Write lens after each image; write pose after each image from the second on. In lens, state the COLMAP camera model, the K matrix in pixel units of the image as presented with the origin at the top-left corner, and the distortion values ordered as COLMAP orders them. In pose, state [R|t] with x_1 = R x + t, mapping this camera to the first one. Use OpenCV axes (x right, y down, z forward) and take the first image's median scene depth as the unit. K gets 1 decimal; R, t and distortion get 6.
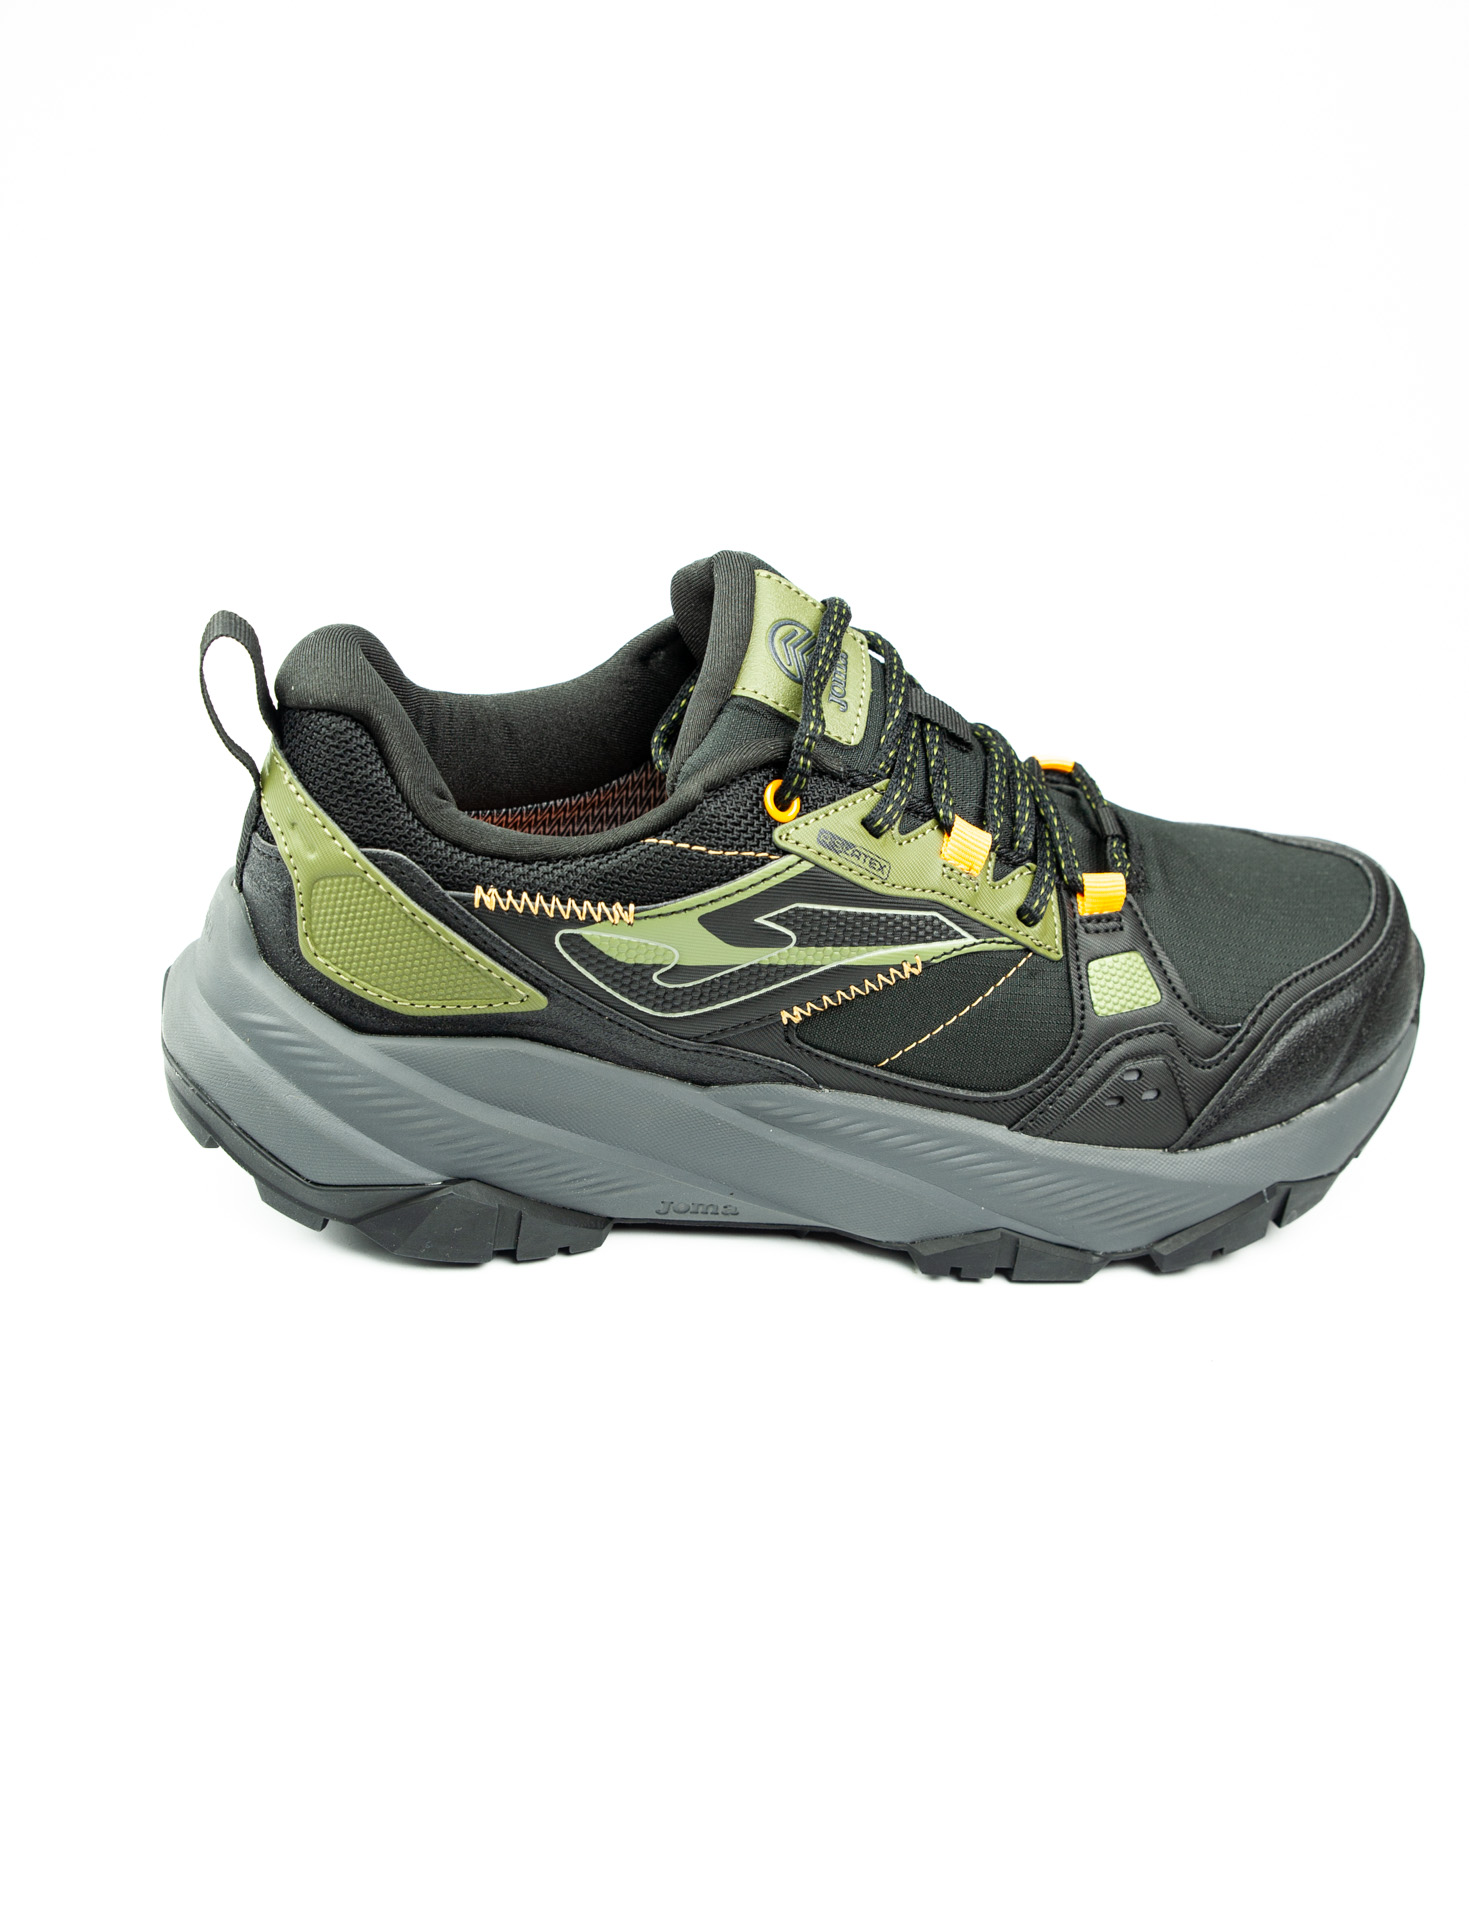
lens RADIAL K [[1900.5, 0, 734.5], [0, 1900.5, 960.0], [0, 0, 1]] dist [-0.004300, -0.000150]
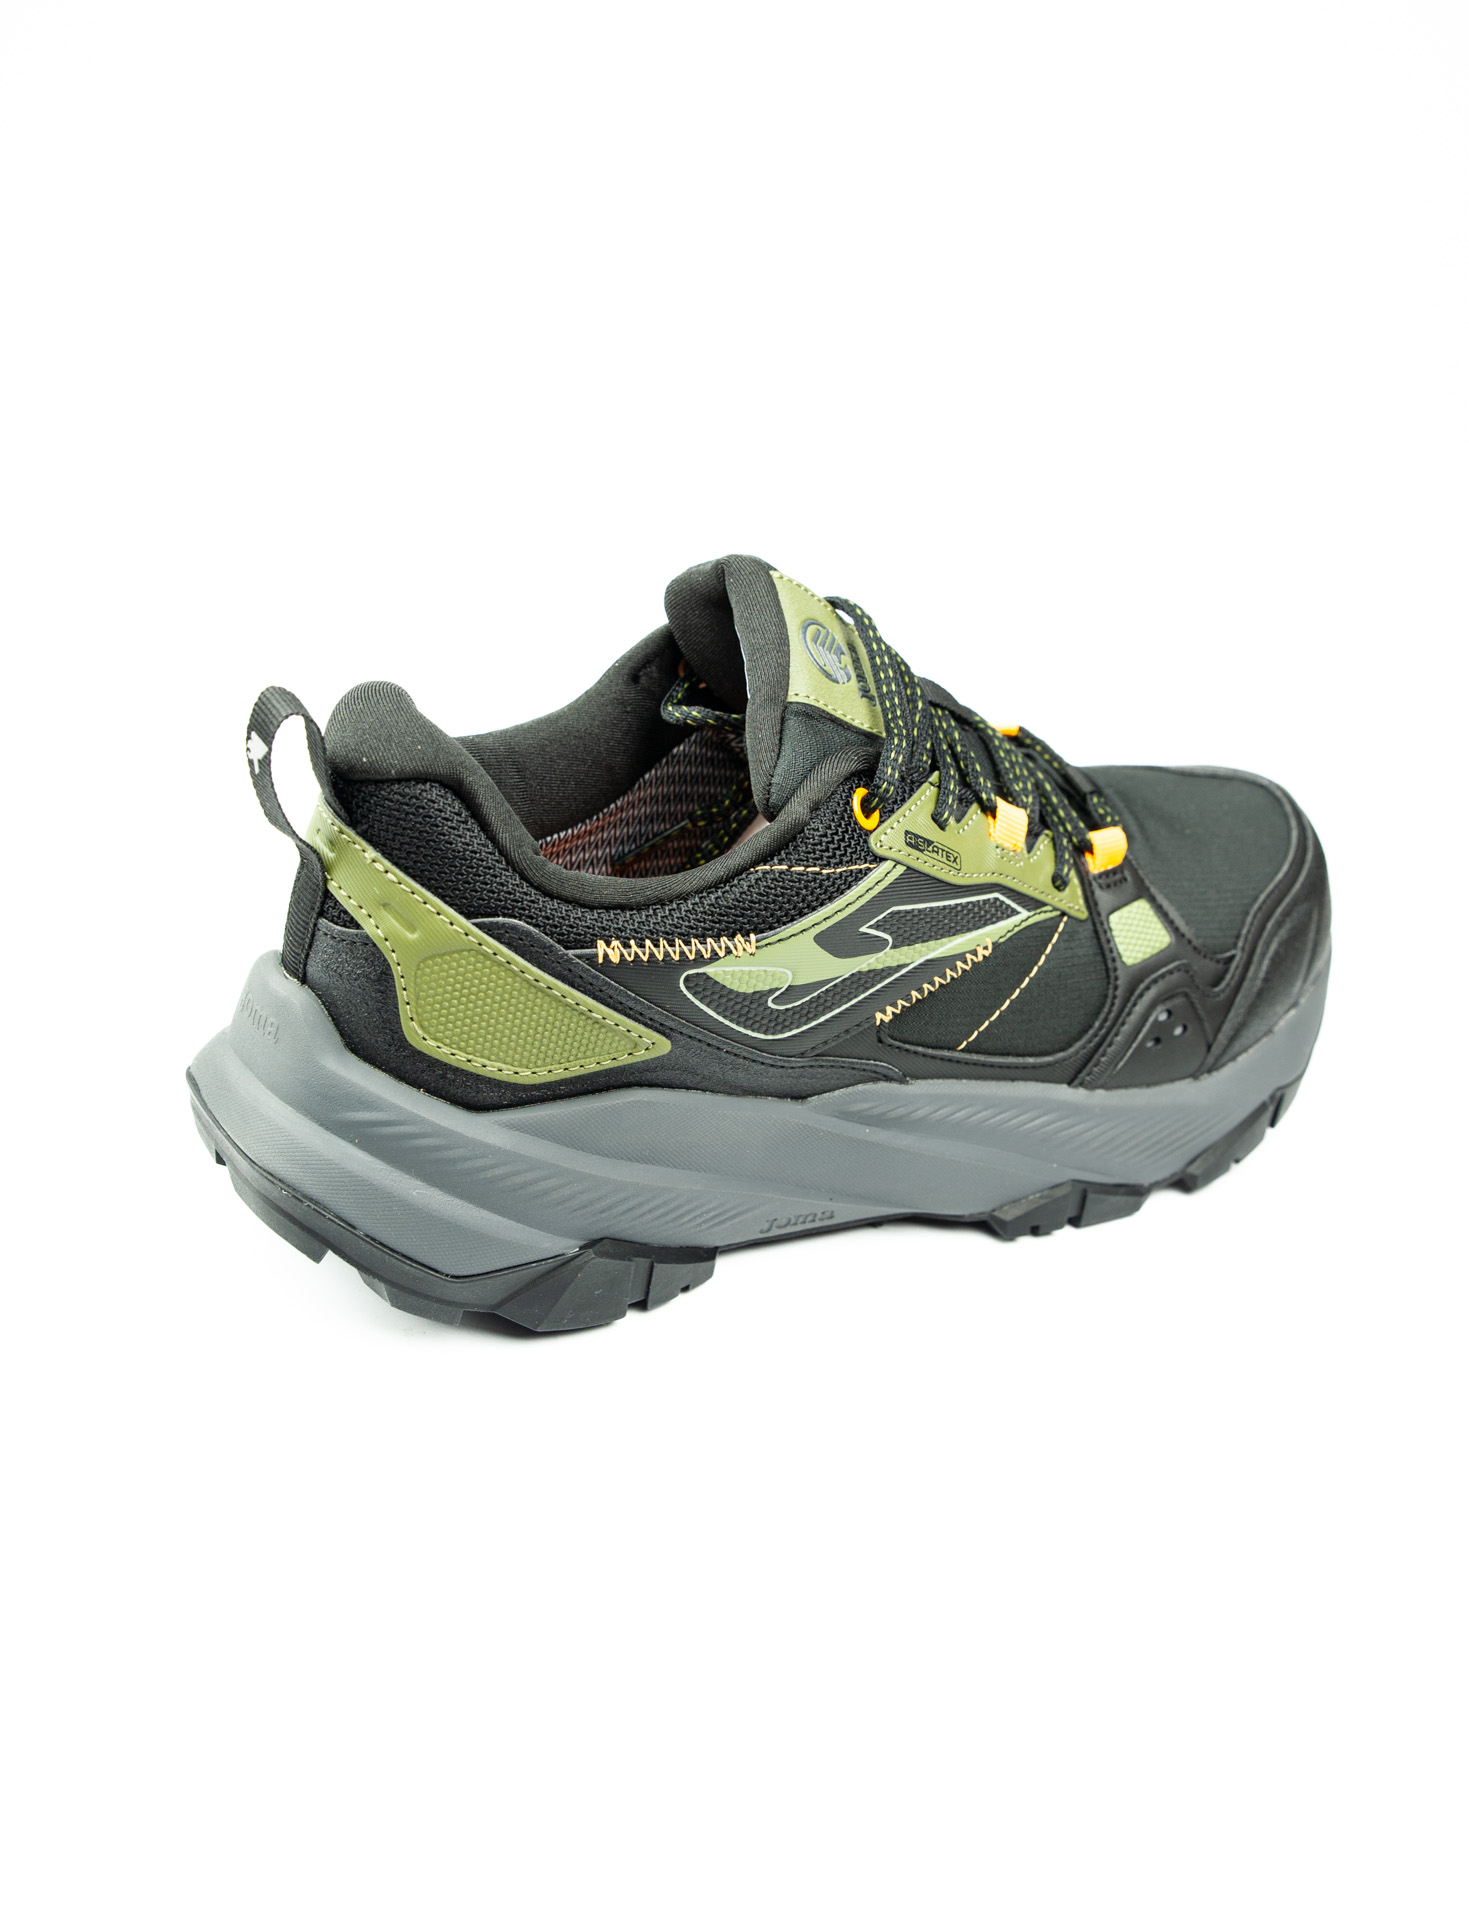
lens RADIAL K [[1900.5, 0, 734.5], [0, 1900.5, 960.0], [0, 0, 1]] dist [-0.004300, -0.000150]
pose [[0.943625, -0.160123, 0.289712, -0.333971], [0.147683, 0.986932, 0.064454, -0.077193], [-0.296247, -0.018034, 0.954941, 0.059132]]
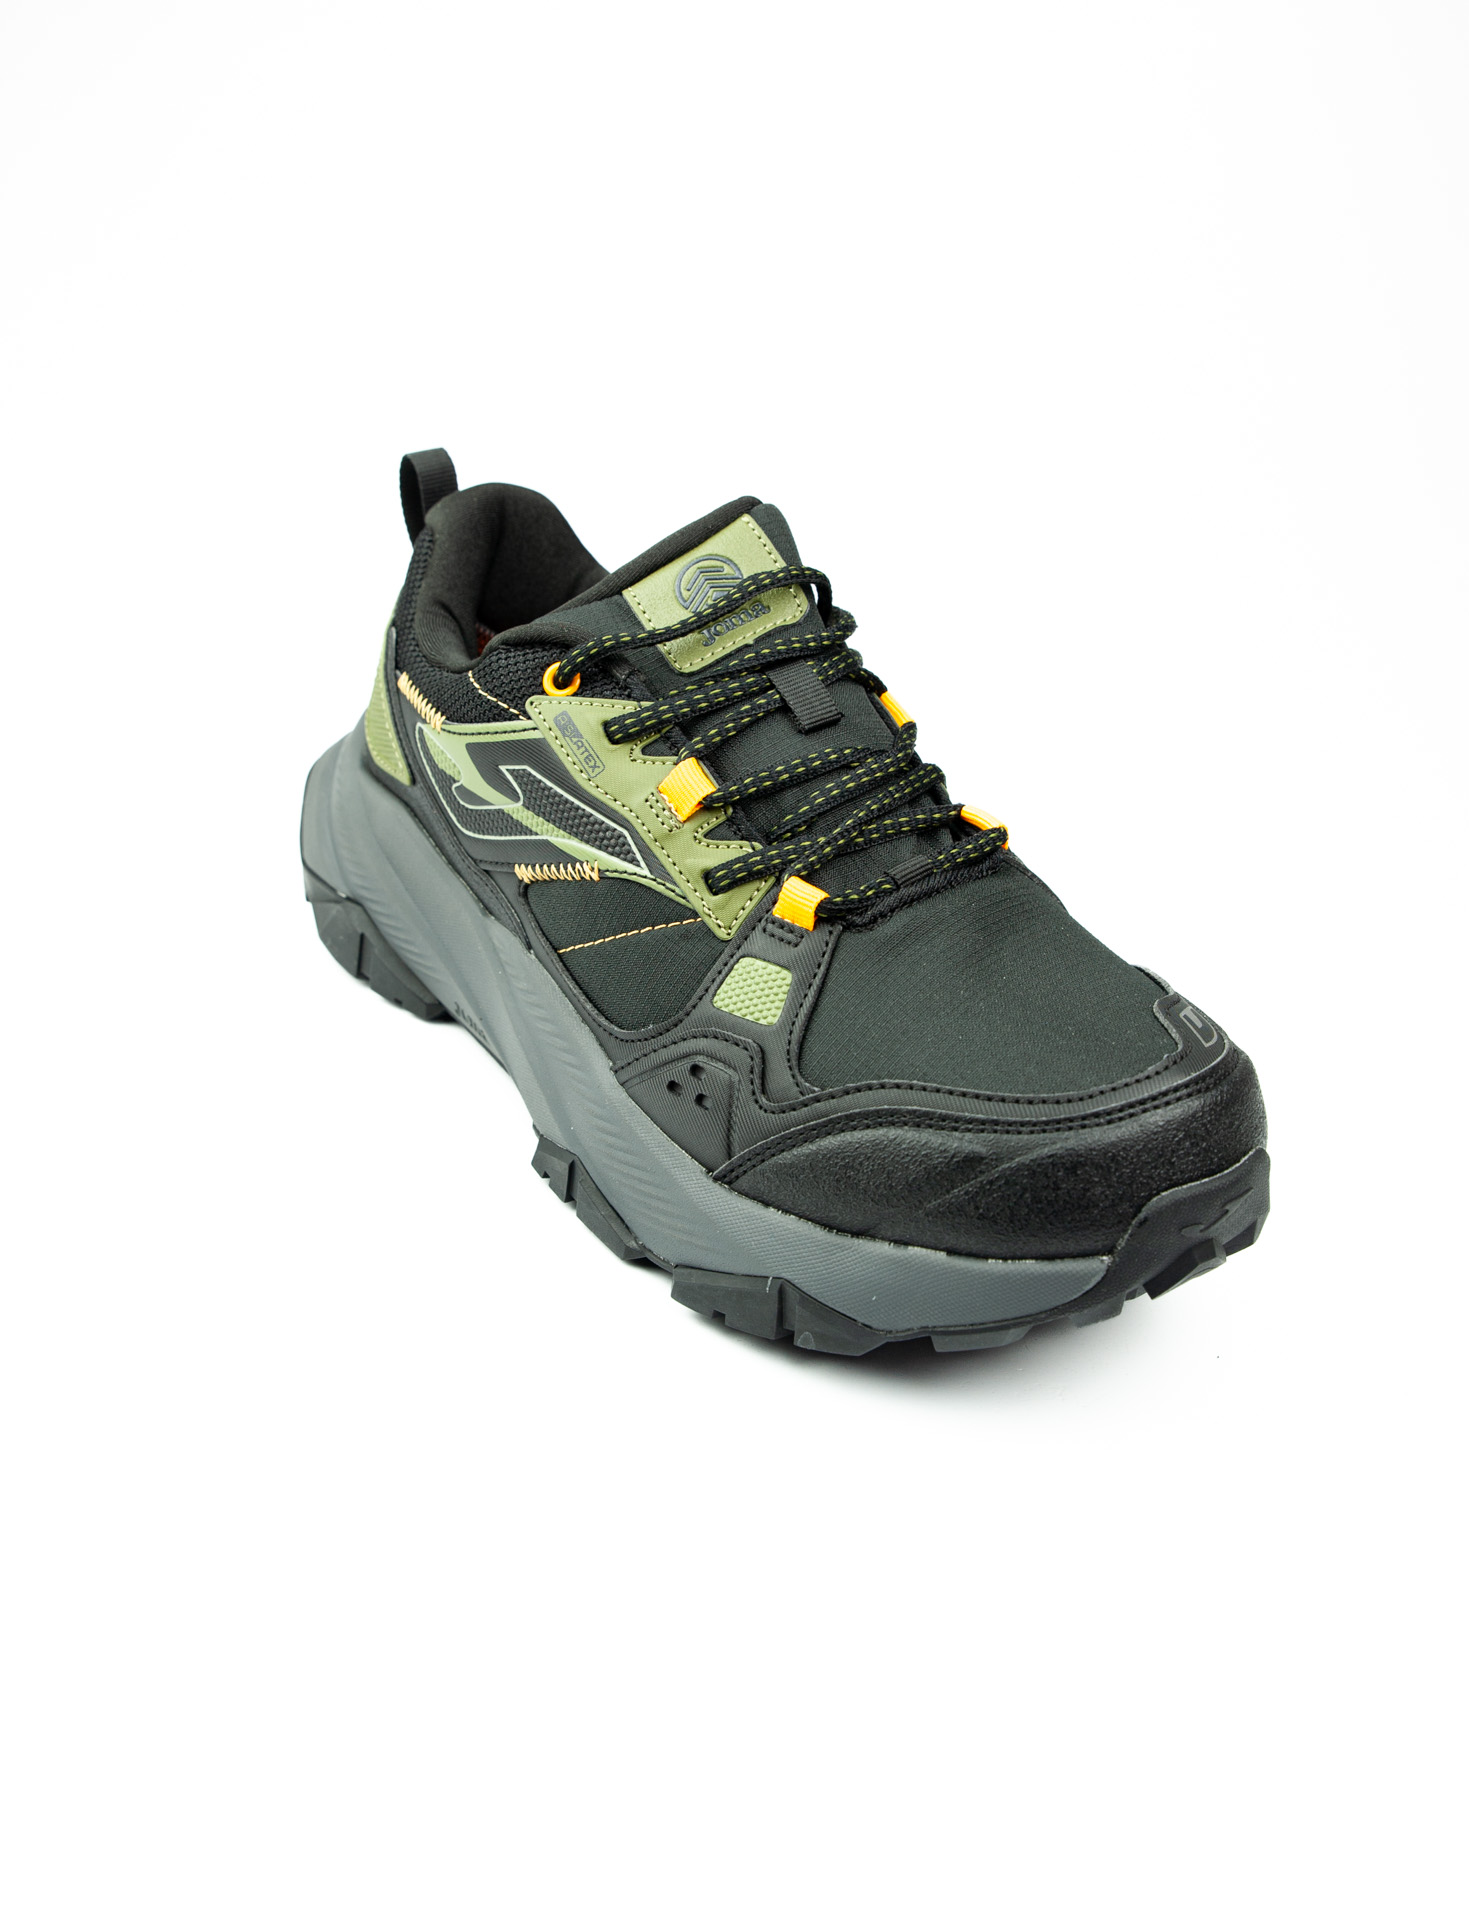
lens RADIAL K [[1900.5, 0, 734.5], [0, 1900.5, 960.0], [0, 0, 1]] dist [-0.004300, -0.000150]
pose [[0.480171, 0.358606, -0.800523, 0.994993], [-0.453218, 0.882788, 0.123608, -0.118711], [0.751019, 0.303458, 0.586416, 0.461095]]
